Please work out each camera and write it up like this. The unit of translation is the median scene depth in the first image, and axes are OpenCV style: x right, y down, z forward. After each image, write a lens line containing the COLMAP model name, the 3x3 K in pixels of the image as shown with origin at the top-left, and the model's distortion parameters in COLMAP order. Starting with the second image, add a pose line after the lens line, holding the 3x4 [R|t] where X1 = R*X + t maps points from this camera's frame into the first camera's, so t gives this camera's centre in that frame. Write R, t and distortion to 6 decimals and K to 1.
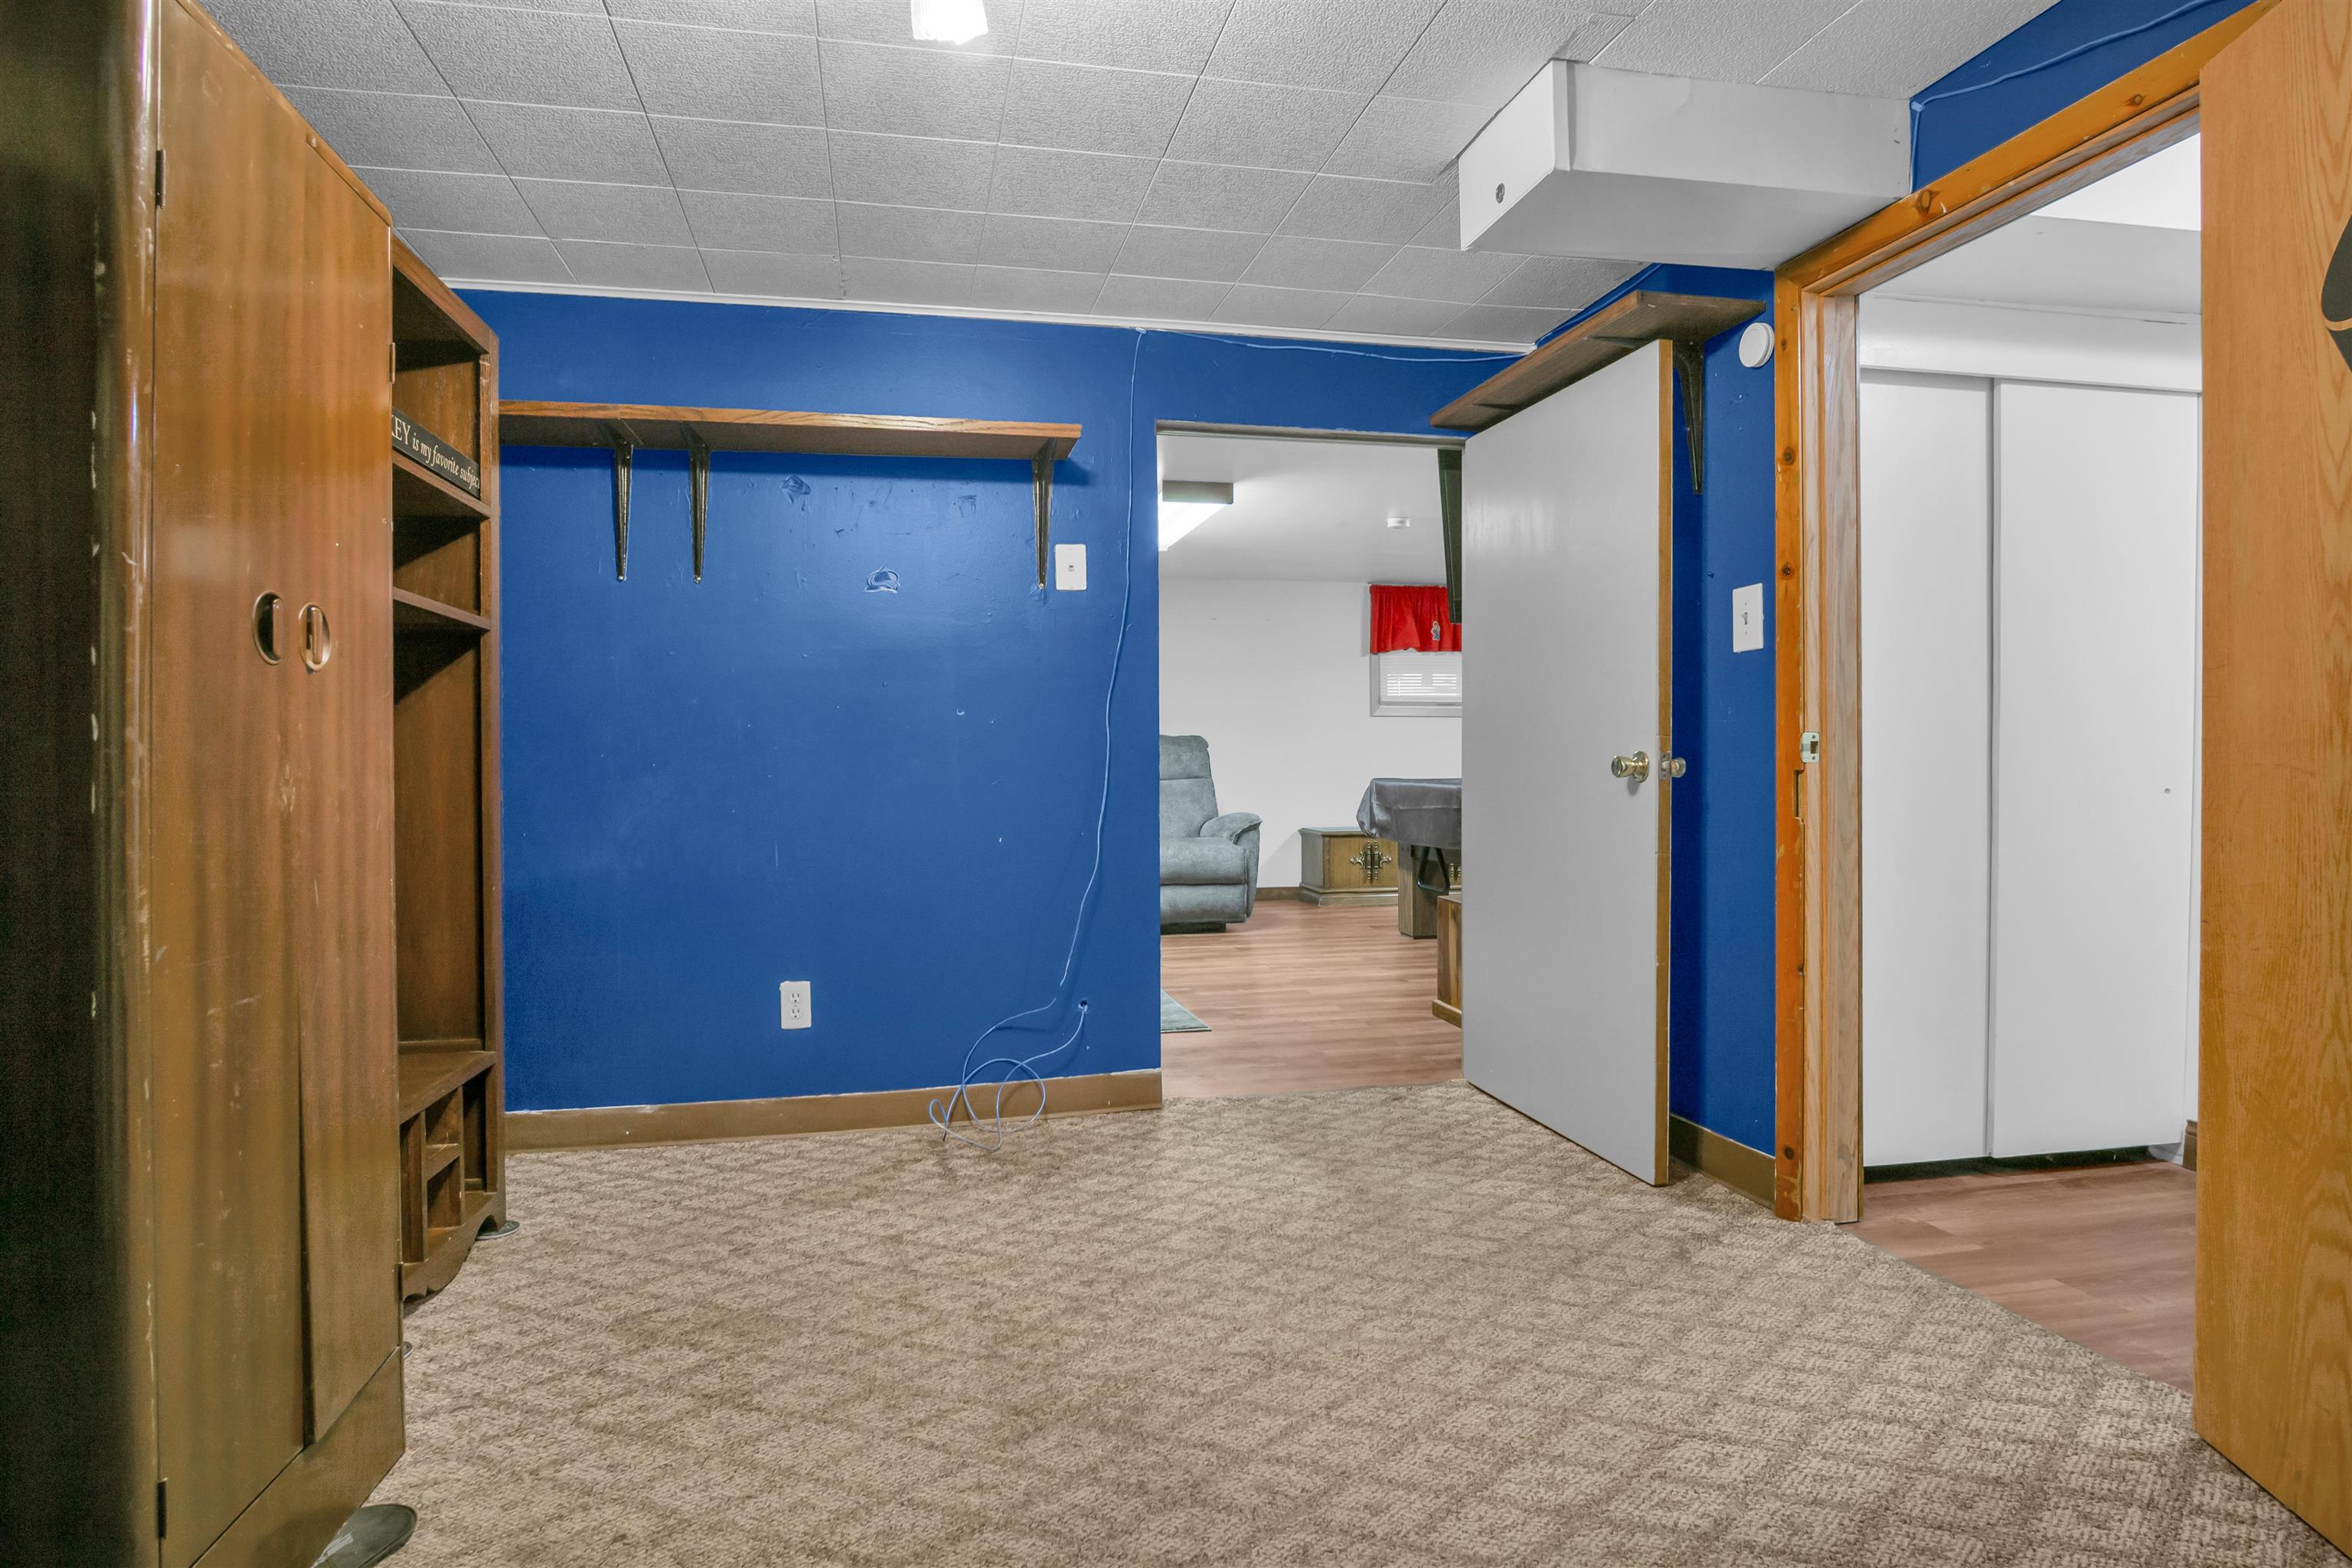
lens RADIAL K [[1276.6, 0, 1169.0], [0, 1276.6, 773.0], [0, 0, 1]] dist [-0.025986, 0.005453]
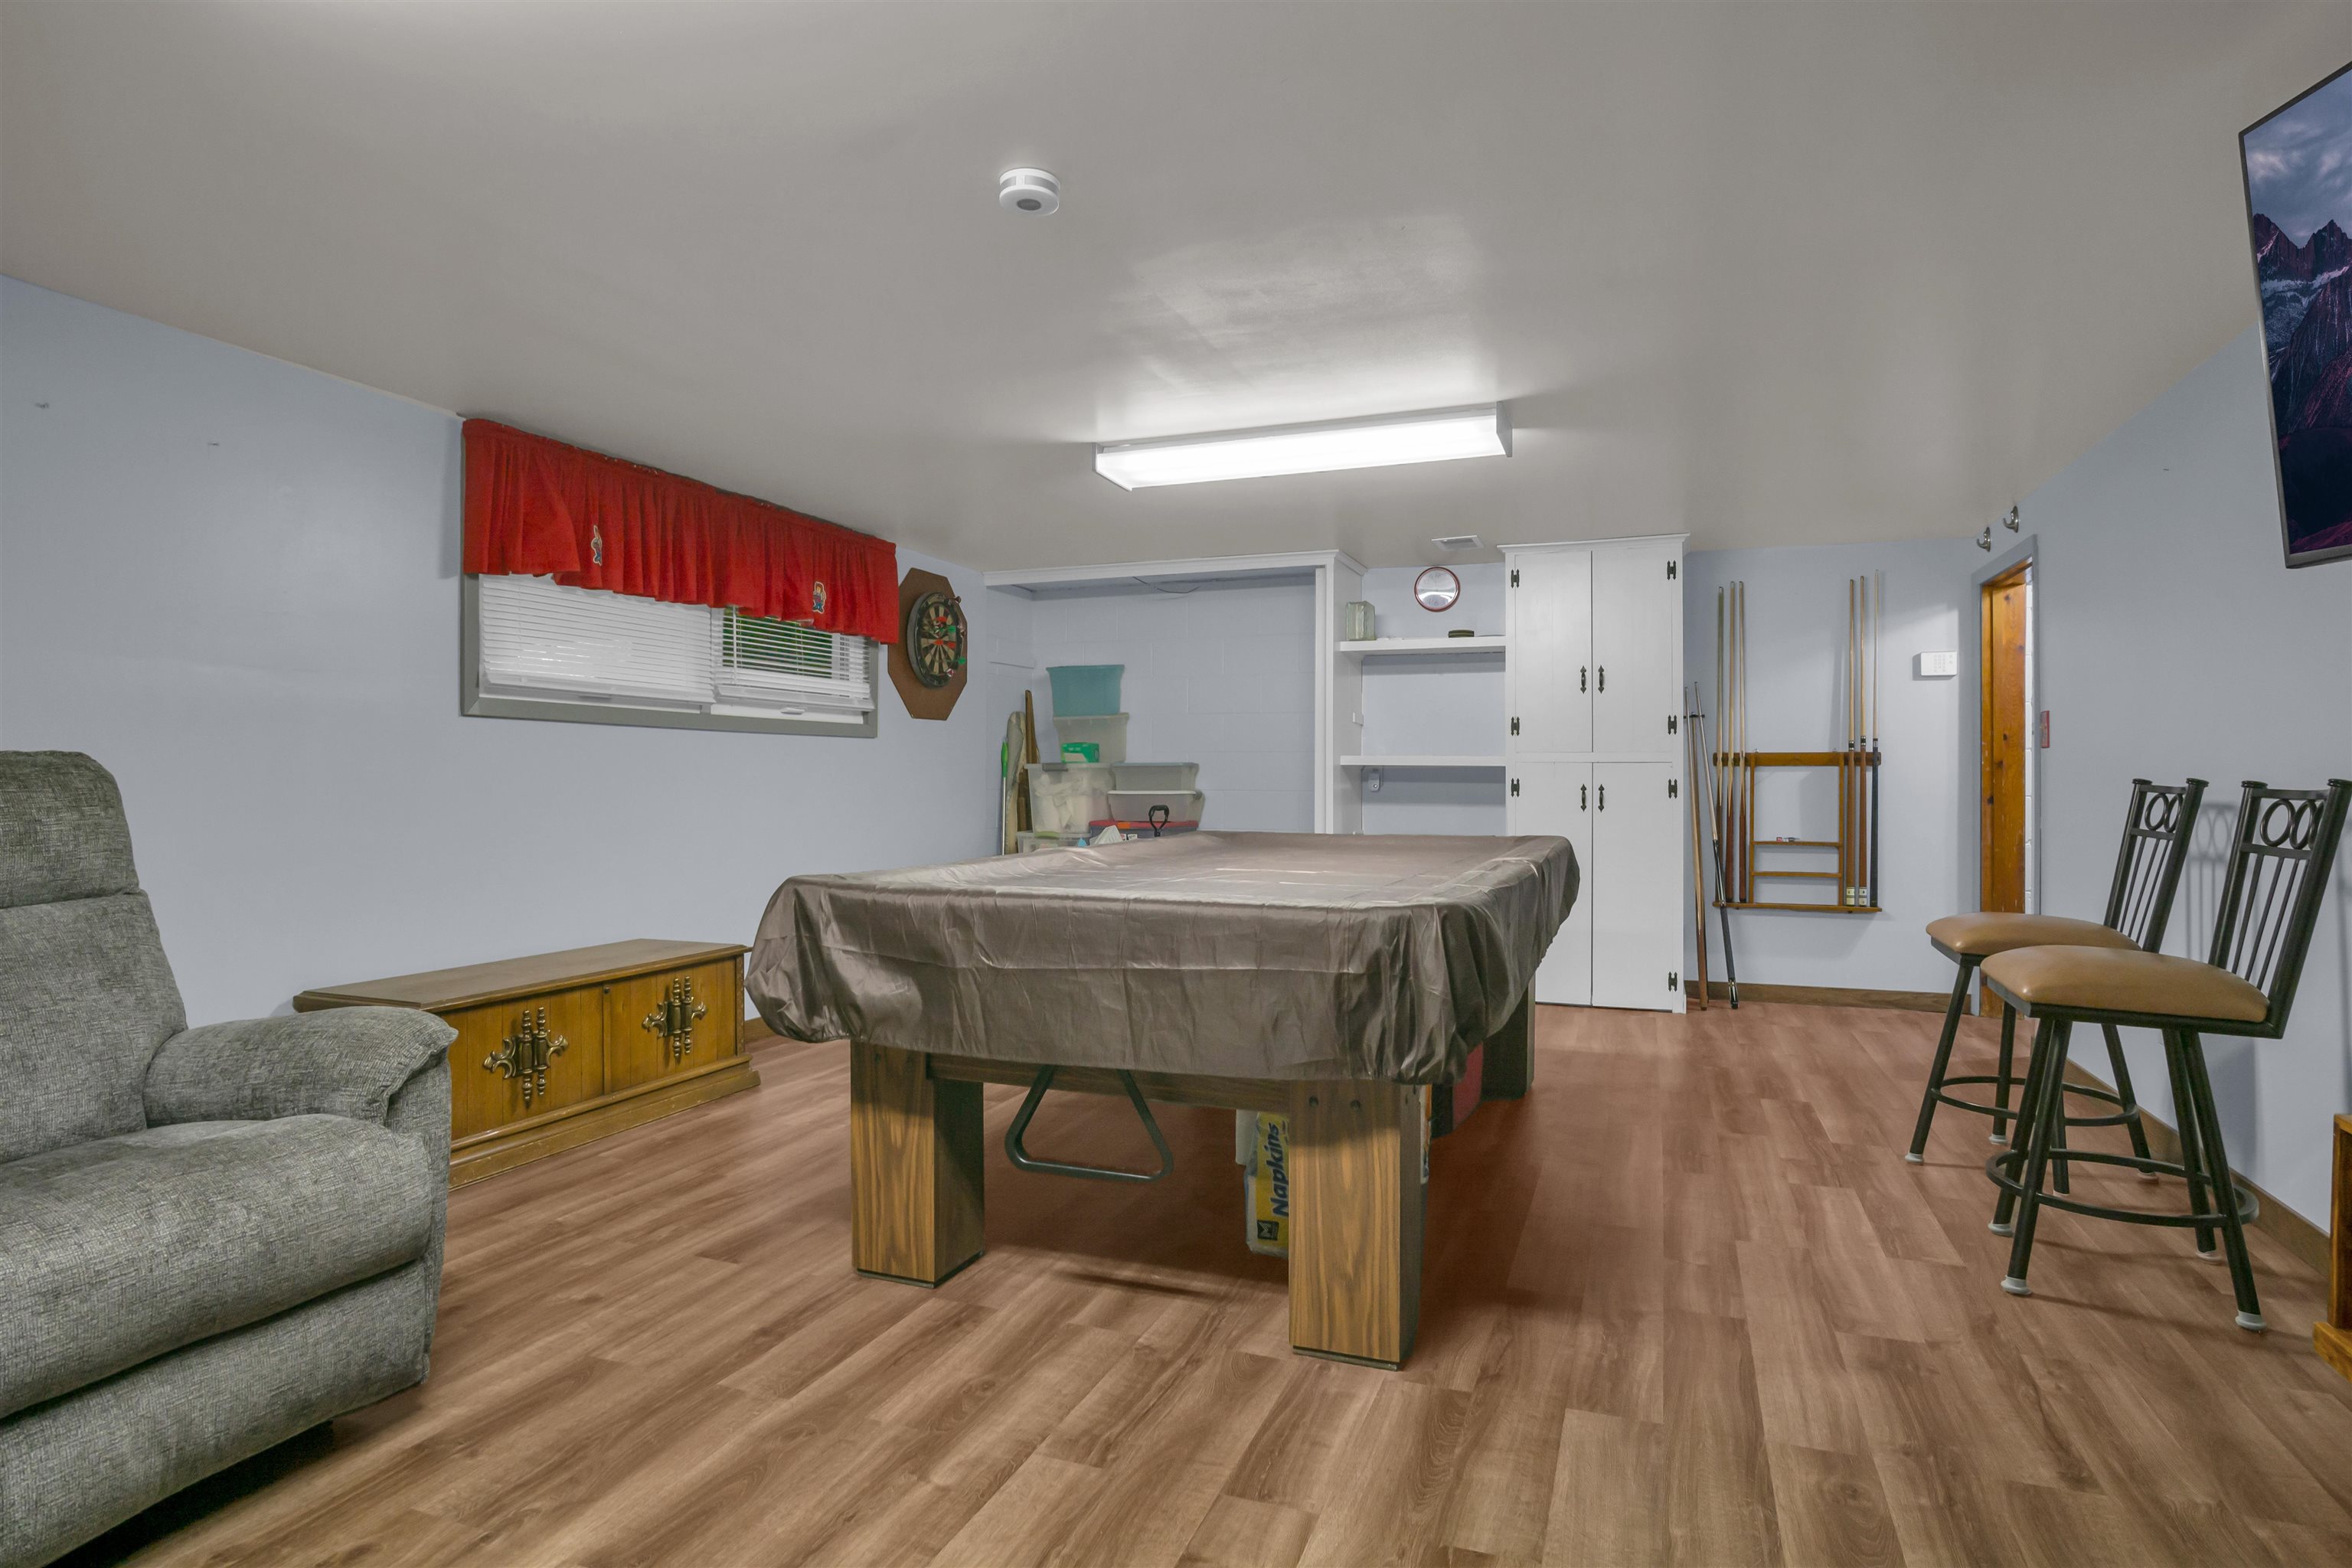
lens RADIAL K [[1276.6, 0, 1172.3], [0, 1276.6, 784.3], [0, 0, 1]] dist [-0.025986, 0.005453]
pose [[0.552001, 0.000303, 0.833843, -0.083223], [0.010210, 0.999923, -0.007122, -0.017410], [-0.833781, 0.012445, 0.551956, 0.642591]]
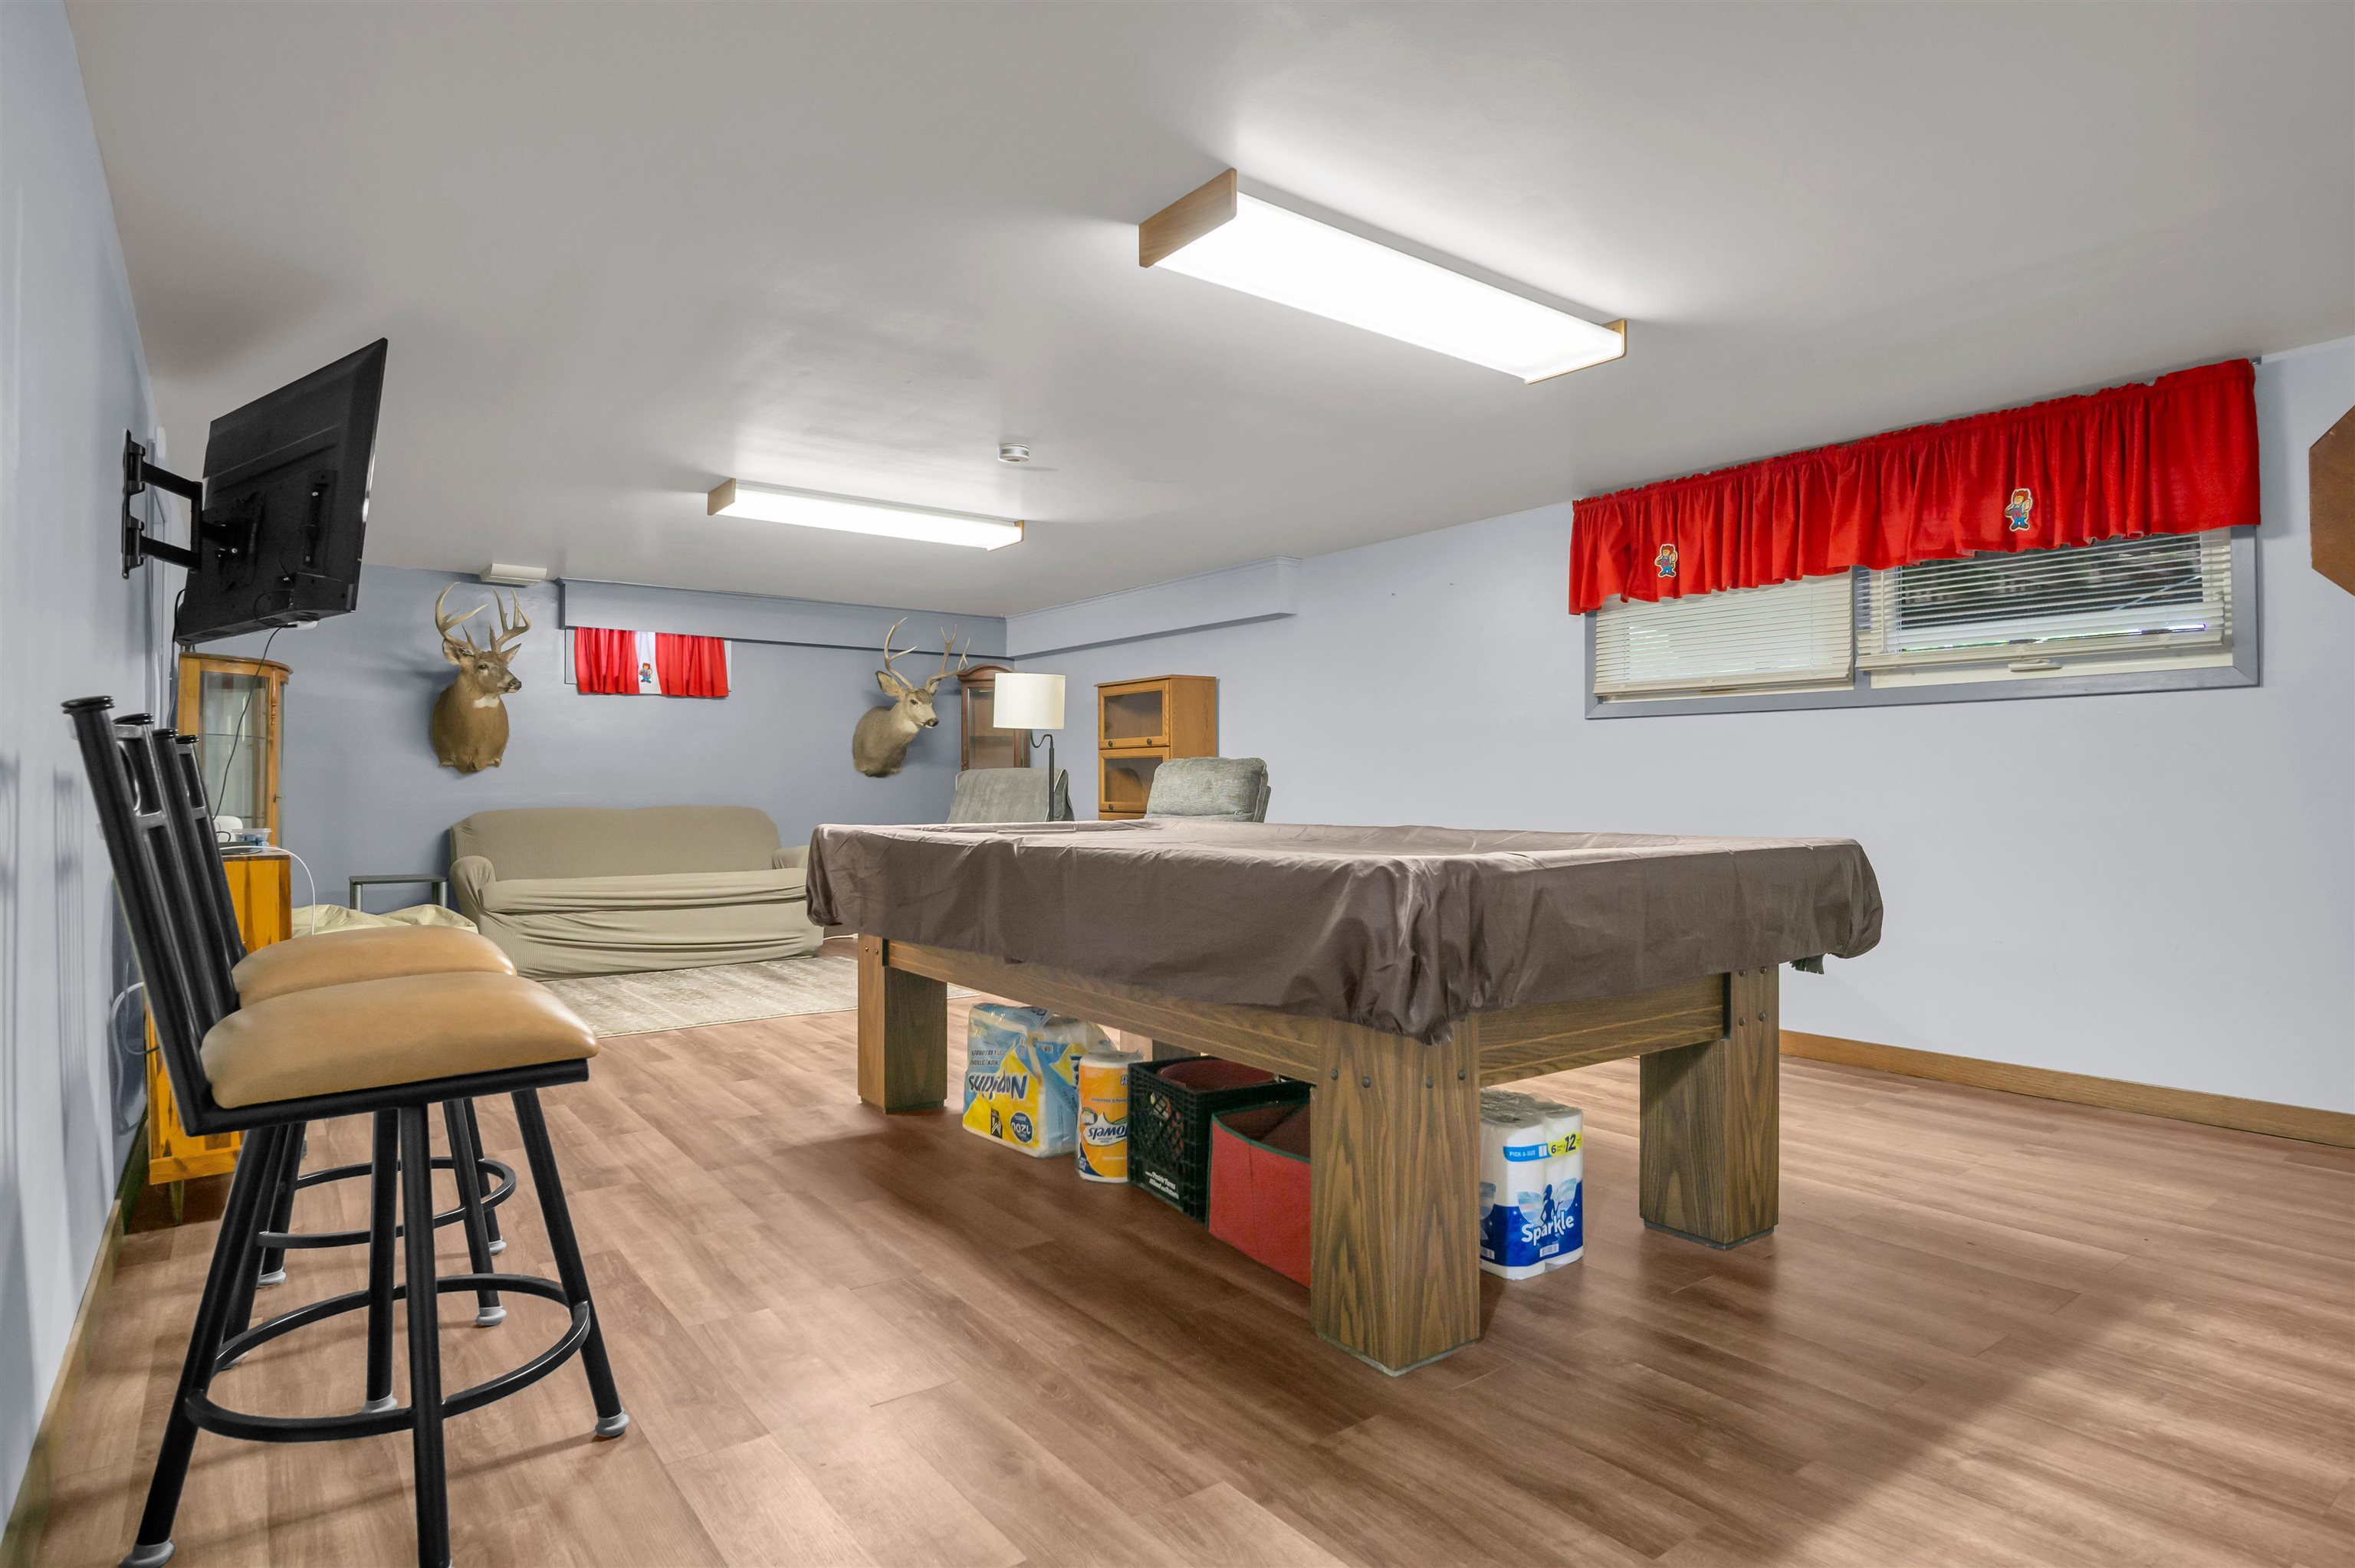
lens RADIAL K [[1278.1, 0, 1178.7], [0, 1278.1, 794.0], [0, 0, 1]] dist [-0.025986, 0.005453]
pose [[0.403619, 0.007550, -0.914896, 0.694920], [-0.011479, 0.999929, 0.003188, -0.010239], [0.914855, 0.009215, 0.403677, 0.671769]]
